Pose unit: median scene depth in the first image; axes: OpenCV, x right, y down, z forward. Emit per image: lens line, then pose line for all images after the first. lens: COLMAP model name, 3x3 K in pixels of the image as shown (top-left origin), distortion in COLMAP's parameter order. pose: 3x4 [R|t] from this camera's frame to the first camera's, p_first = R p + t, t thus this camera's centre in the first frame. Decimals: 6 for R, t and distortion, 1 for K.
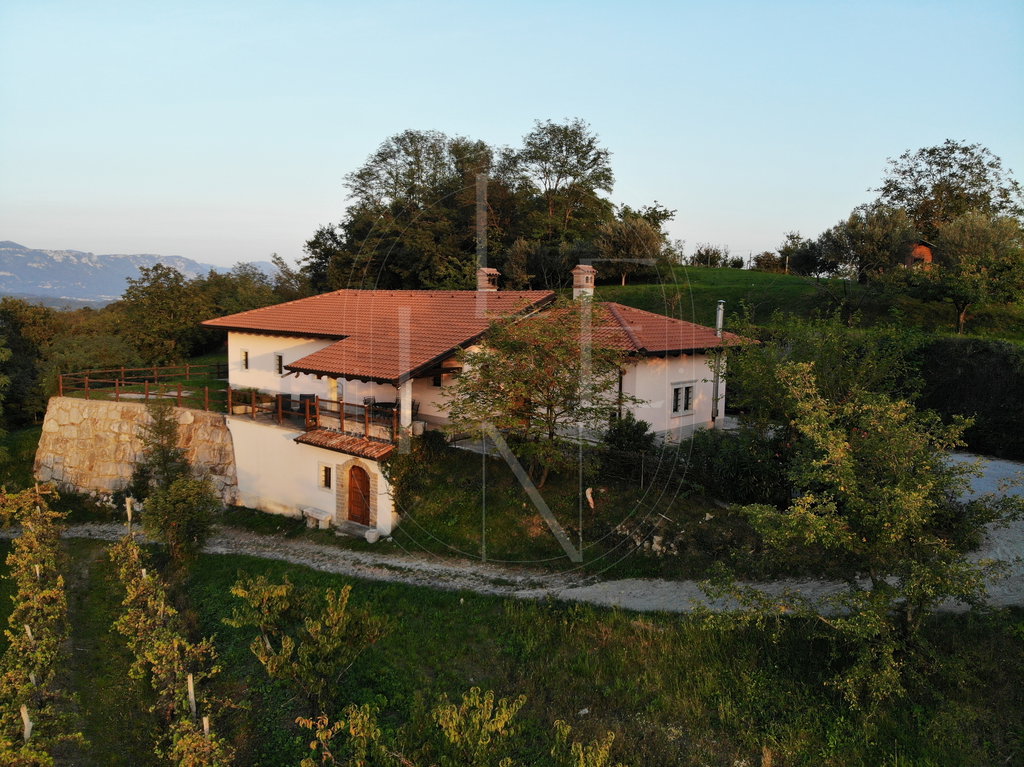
lens RADIAL K [[746.3, 0, 506.2], [0, 746.3, 398.5], [0, 0, 1]] dist [0.099215, -0.229889]
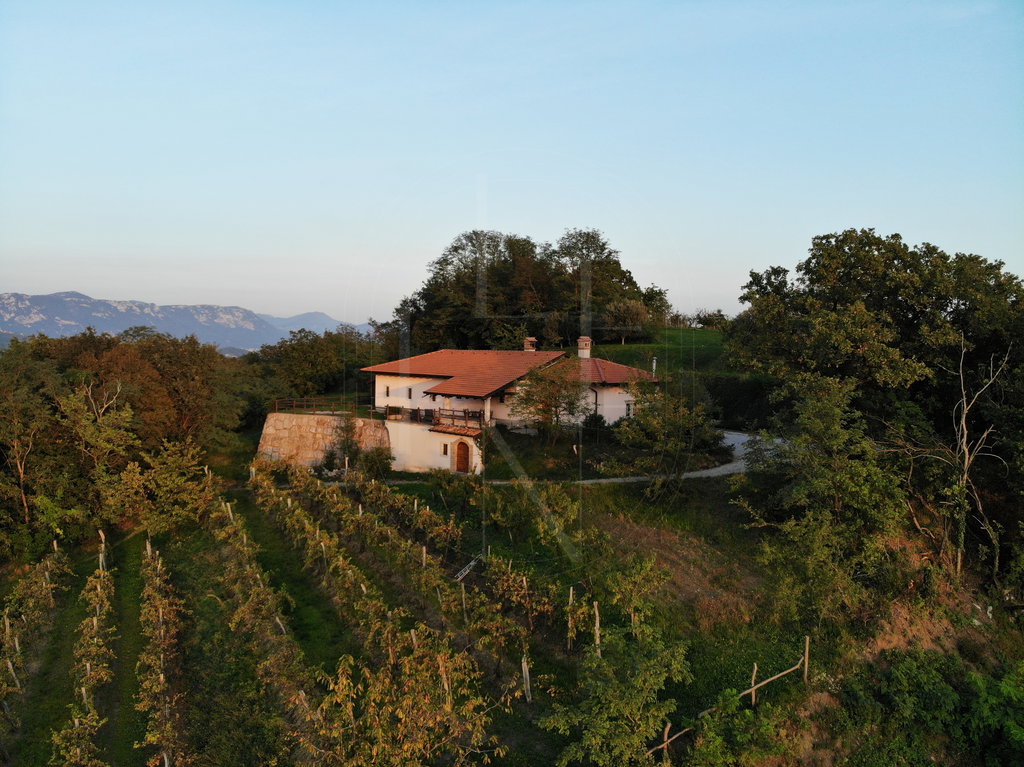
lens RADIAL K [[746.3, 0, 506.2], [0, 746.3, 398.5], [0, 0, 1]] dist [0.099215, -0.229889]
pose [[0.998042, 0.003222, -0.062472, 0.026798], [-0.007190, 0.997962, -0.063401, 0.071286], [0.062140, 0.063726, 0.996031, -0.674384]]
